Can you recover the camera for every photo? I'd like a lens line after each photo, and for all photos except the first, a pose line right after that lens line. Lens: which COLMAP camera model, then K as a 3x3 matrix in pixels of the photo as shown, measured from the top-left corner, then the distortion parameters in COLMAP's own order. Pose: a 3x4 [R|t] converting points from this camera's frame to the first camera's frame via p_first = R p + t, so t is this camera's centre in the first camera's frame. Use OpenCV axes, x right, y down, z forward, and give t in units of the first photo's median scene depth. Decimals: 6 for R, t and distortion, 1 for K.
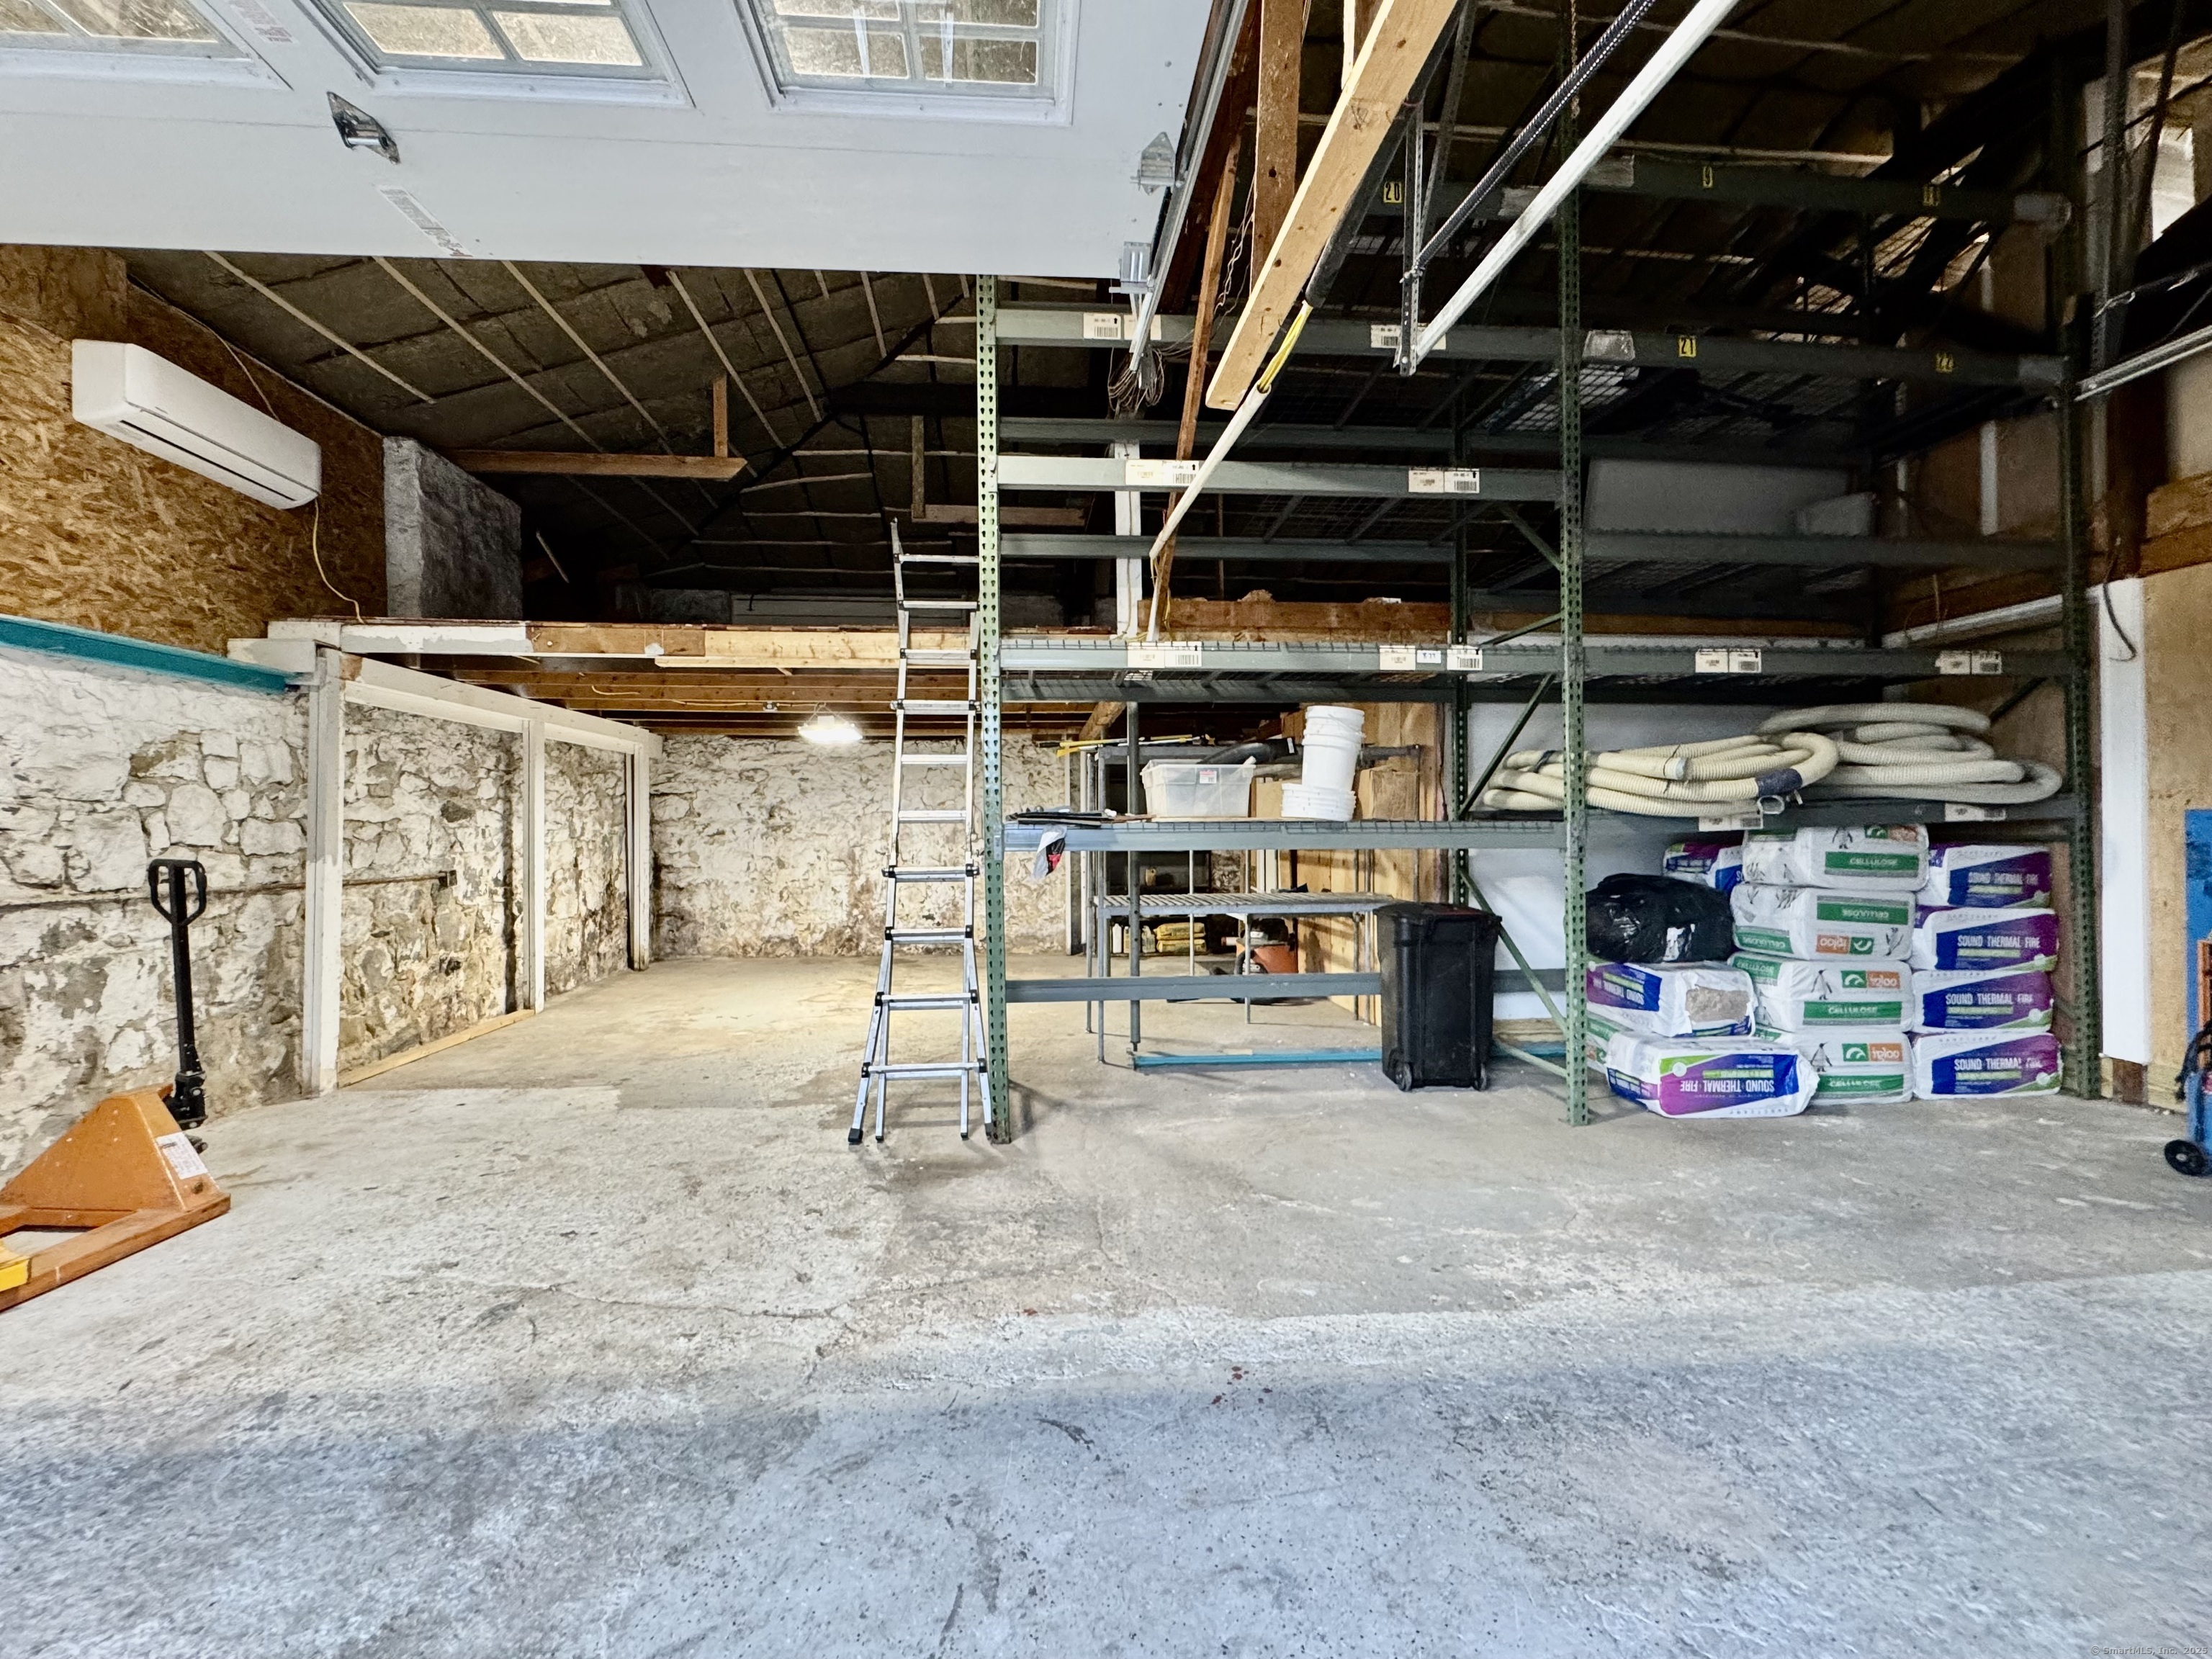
lens RADIAL K [[940.6, 0, 1105.1], [0, 940.6, 825.7], [0, 0, 1]] dist [-0.004269, 0.000644]
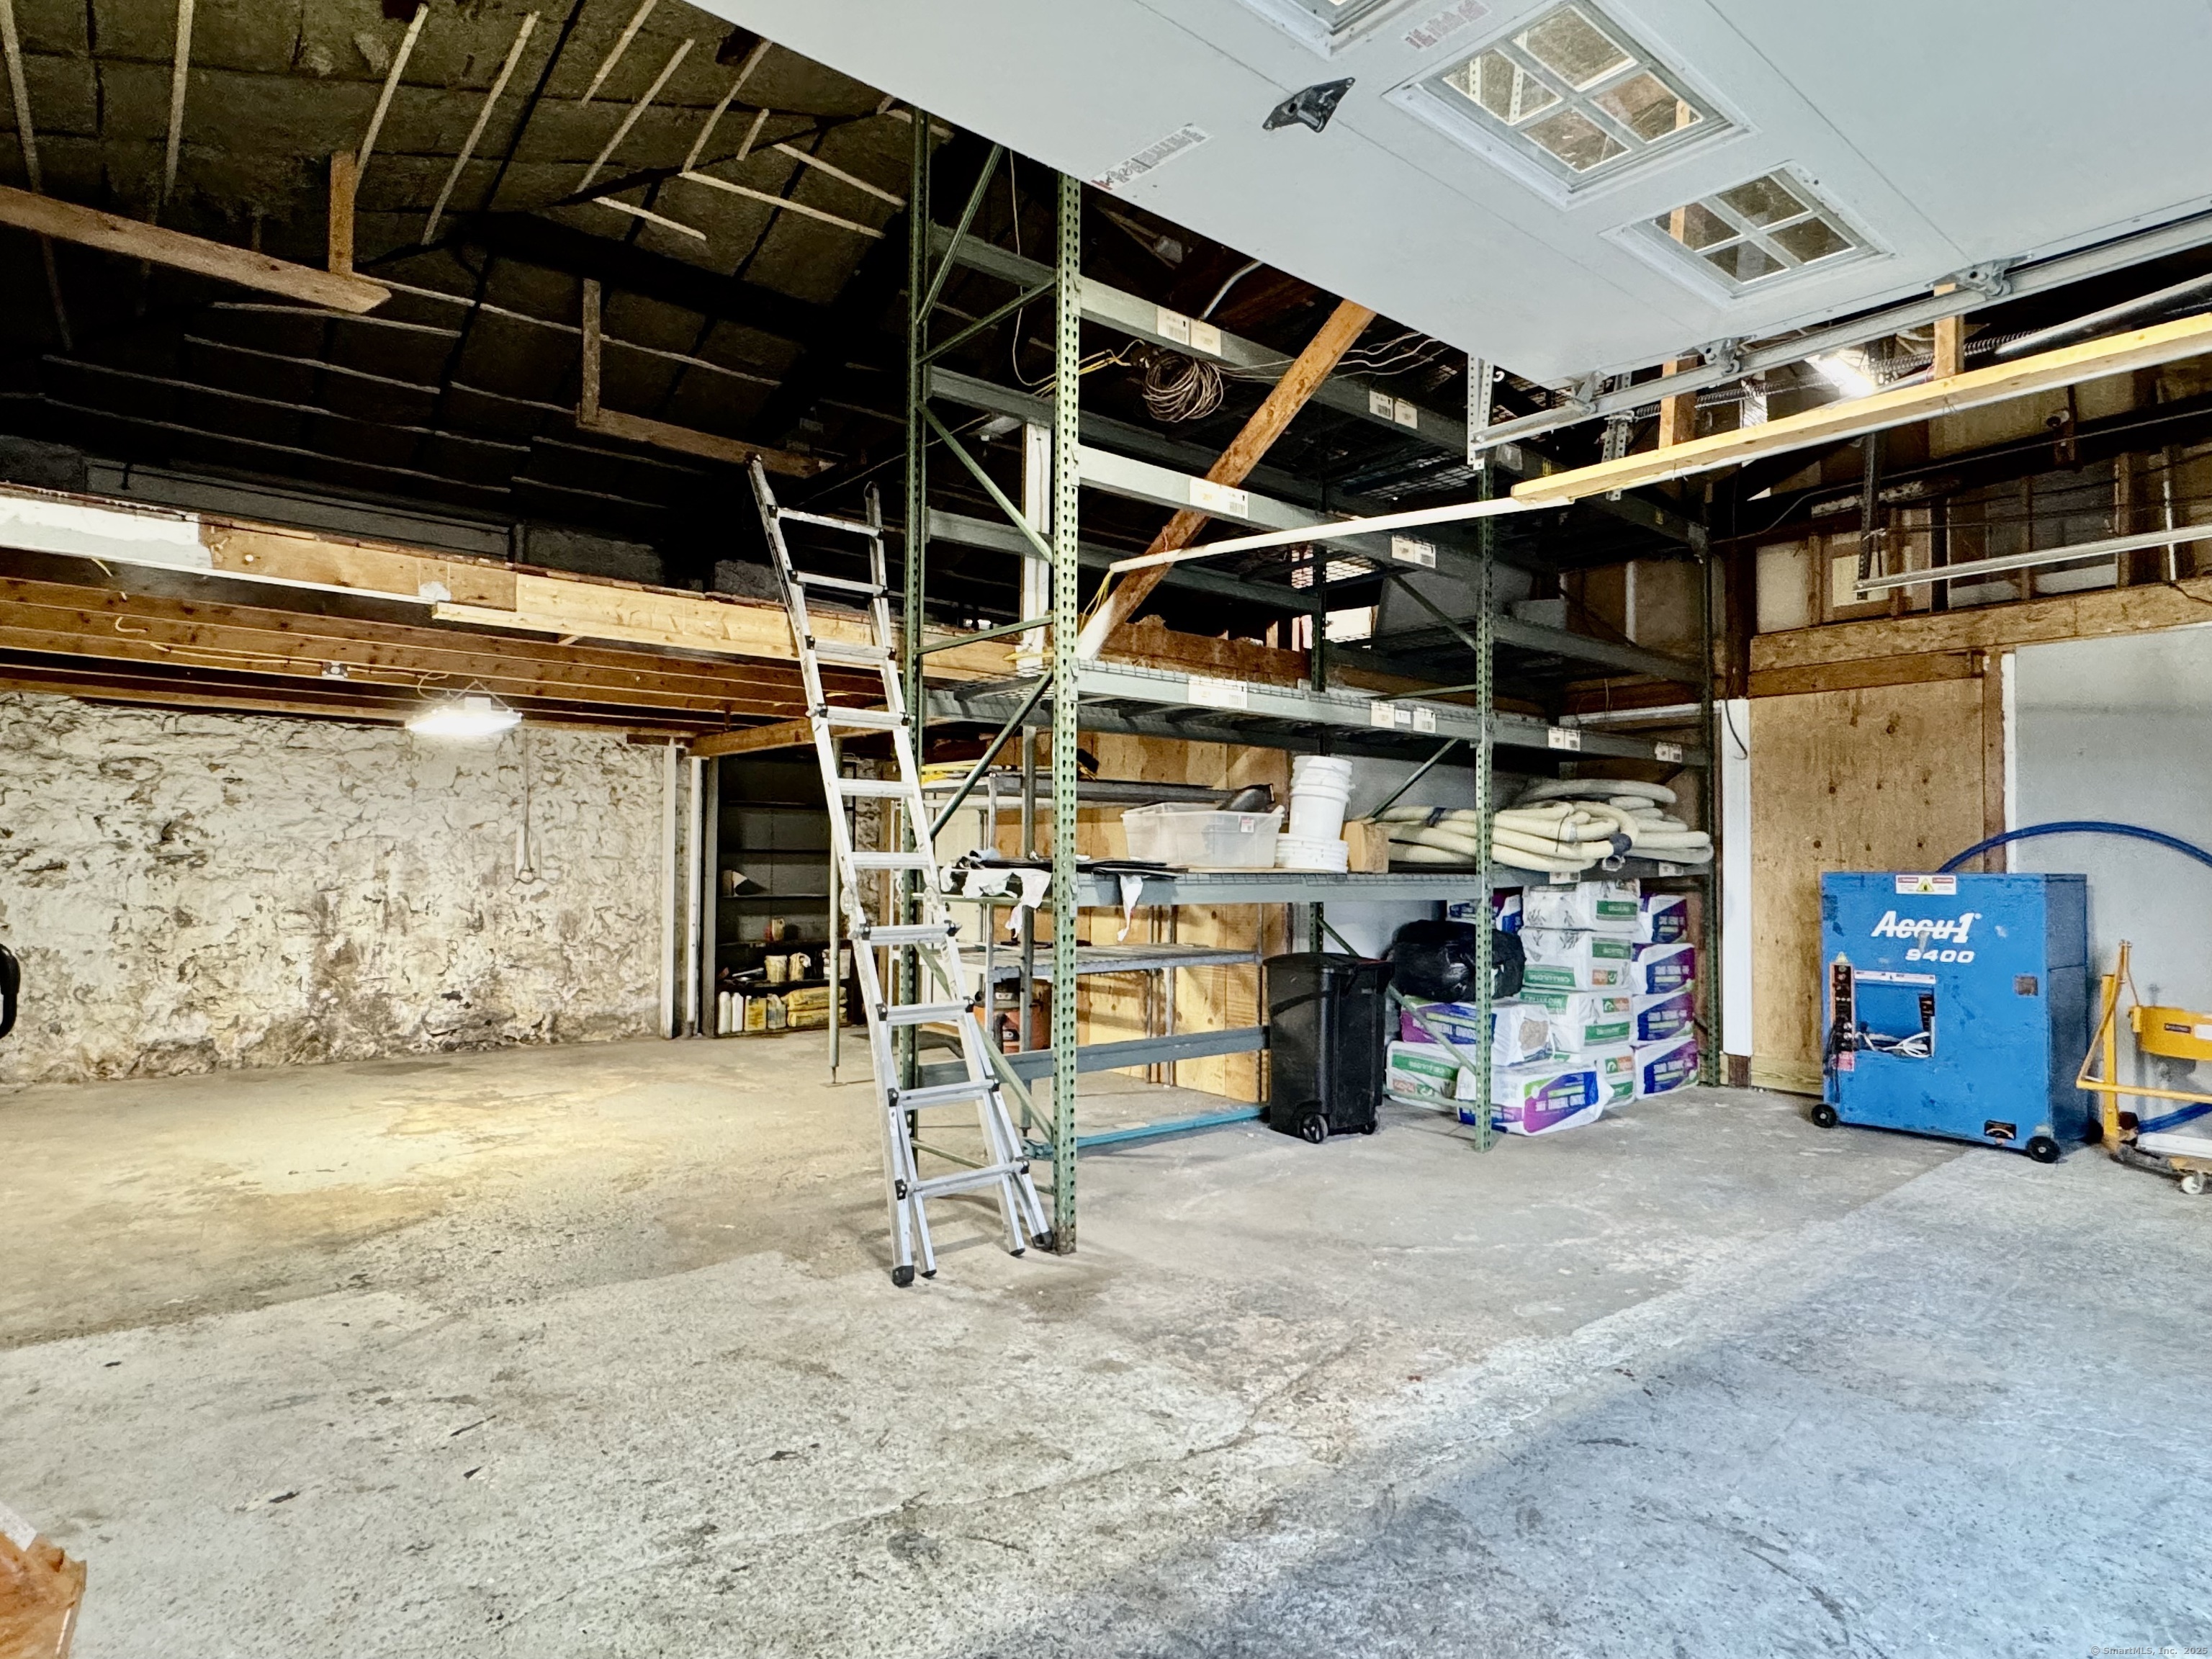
lens RADIAL K [[1206.1, 0, 1104.1], [0, 1206.1, 827.9], [0, 0, 1]] dist [-0.003437, 0.000279]
pose [[0.826868, 0.029208, 0.561637, -0.630047], [-0.016406, 0.999478, -0.027823, -0.012323], [-0.562157, 0.013792, 0.826916, 0.073587]]
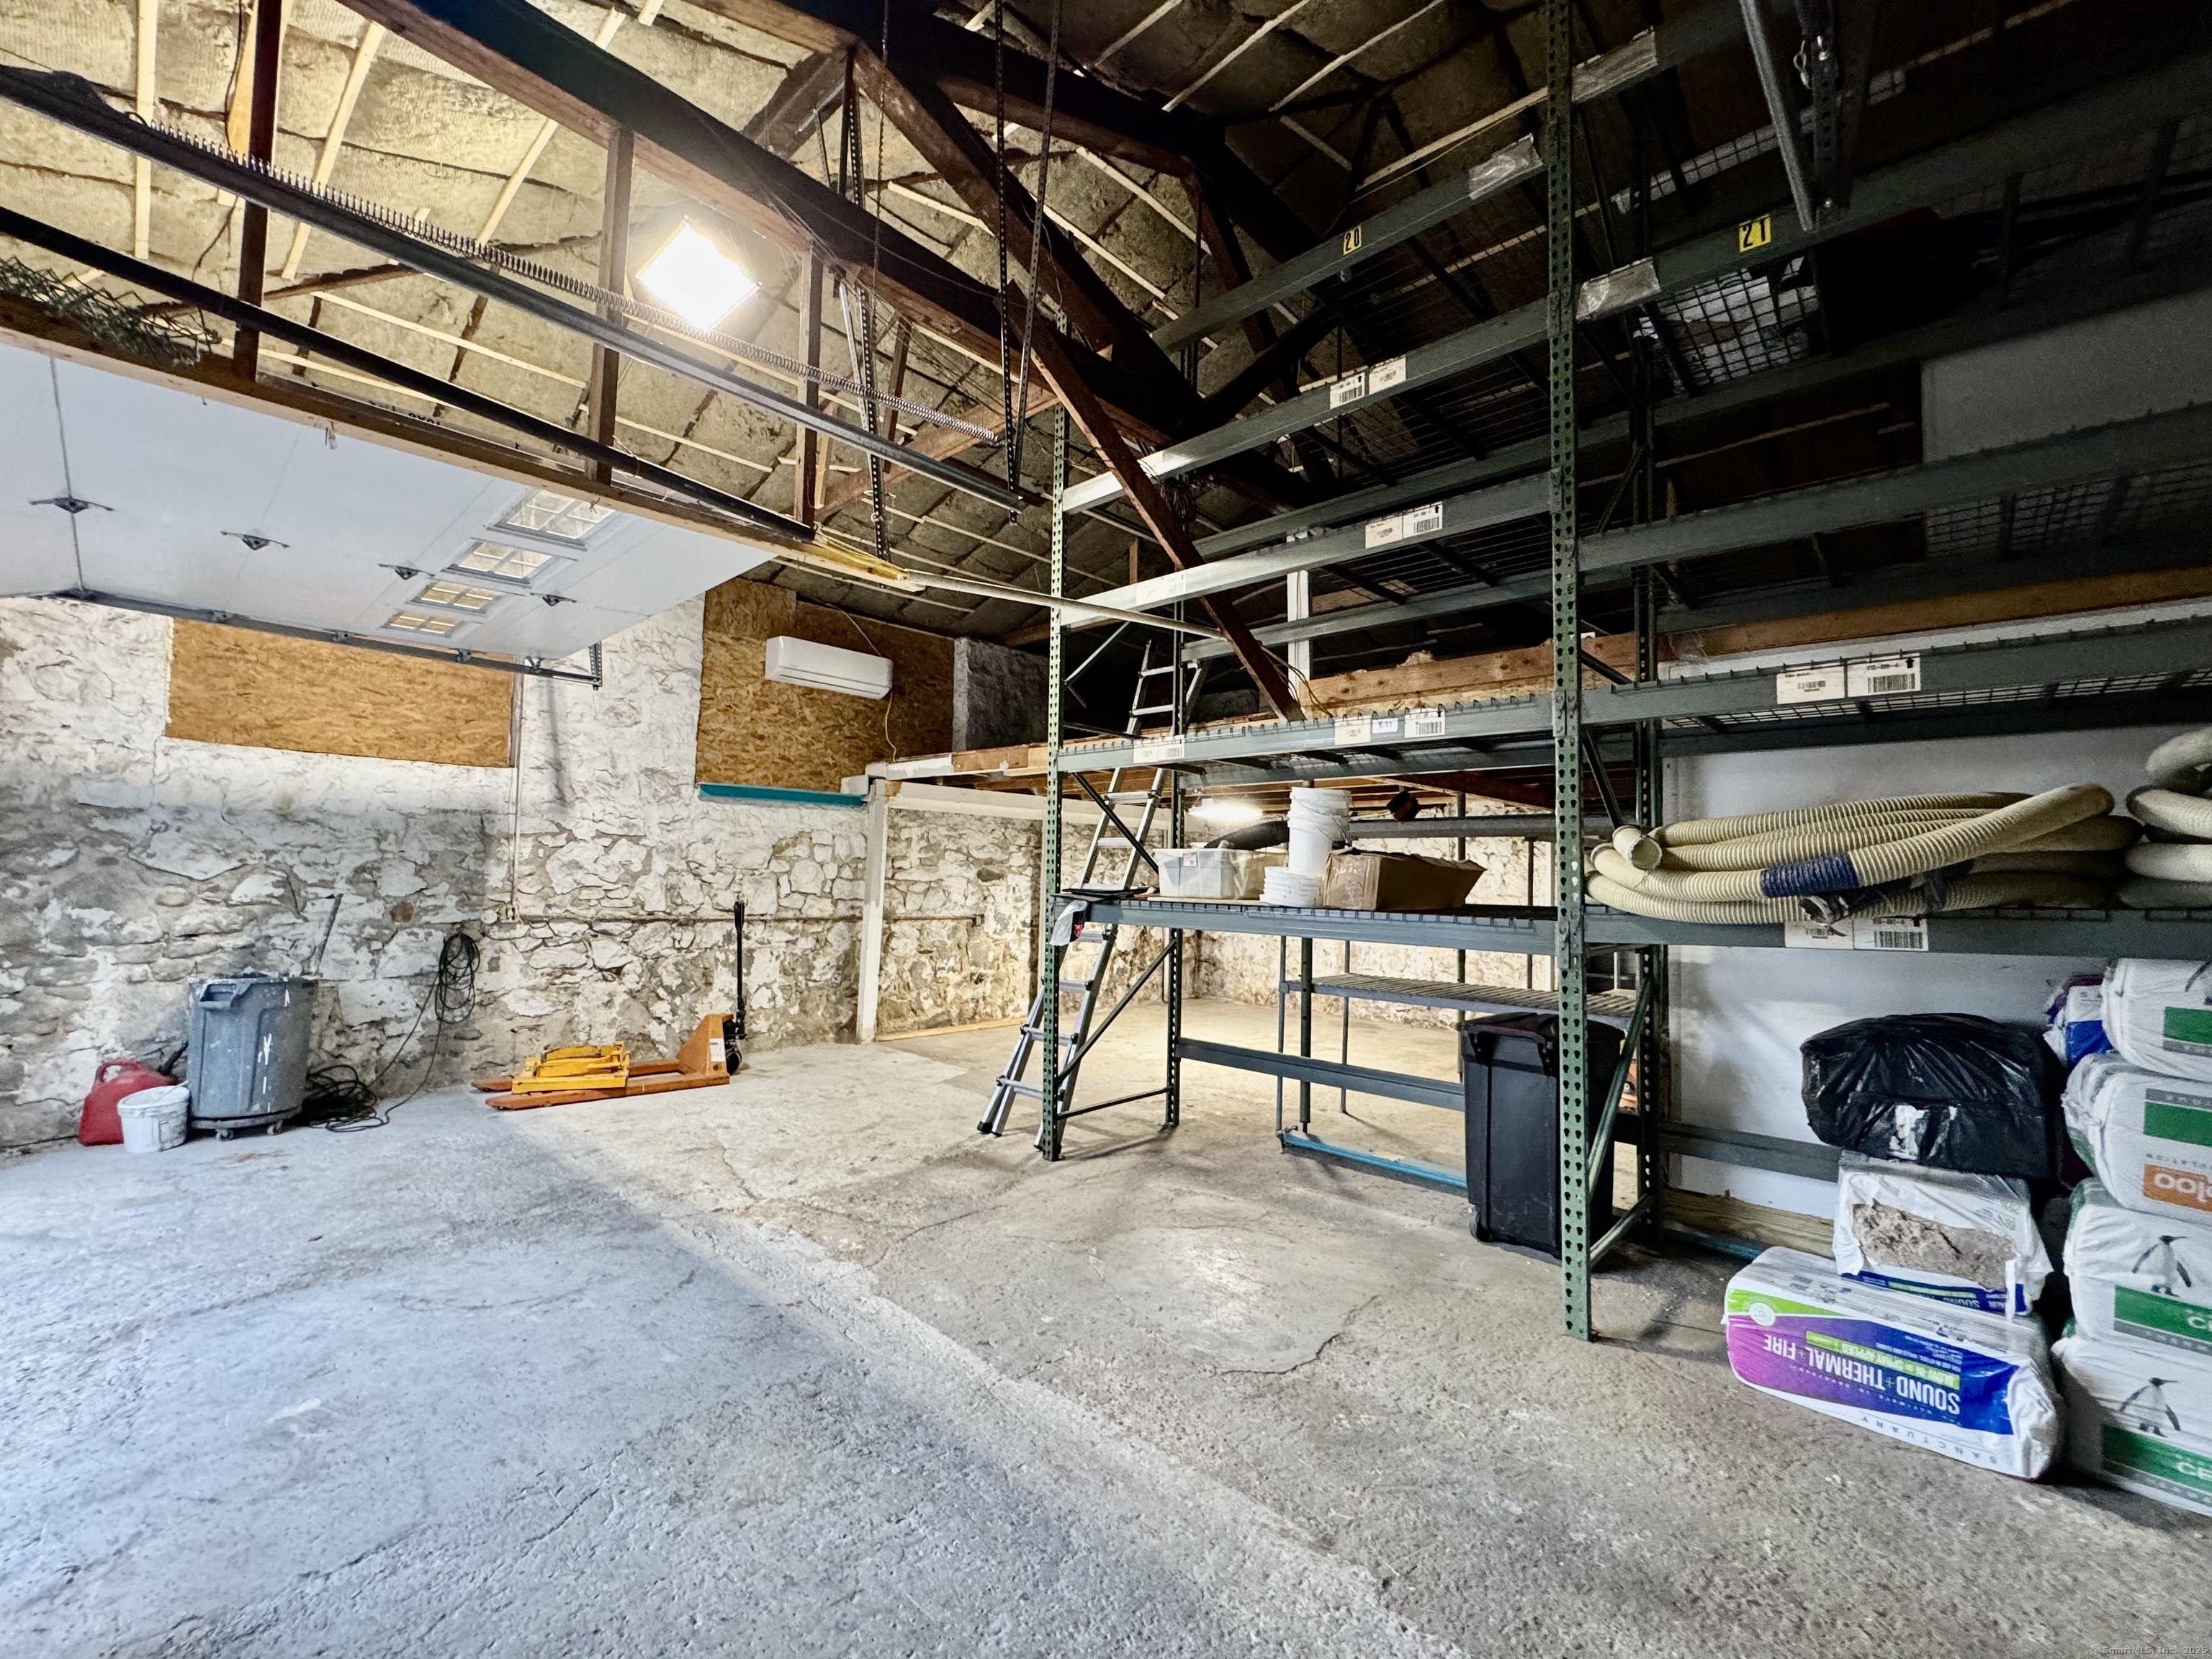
lens RADIAL K [[940.6, 0, 1104.3], [0, 940.6, 826.3], [0, 0, 1]] dist [-0.004269, 0.000644]
pose [[0.658465, -0.020293, -0.752338, 0.774971], [-0.025900, 0.998433, -0.049599, -0.031749], [0.752166, 0.052145, 0.656907, 0.207041]]
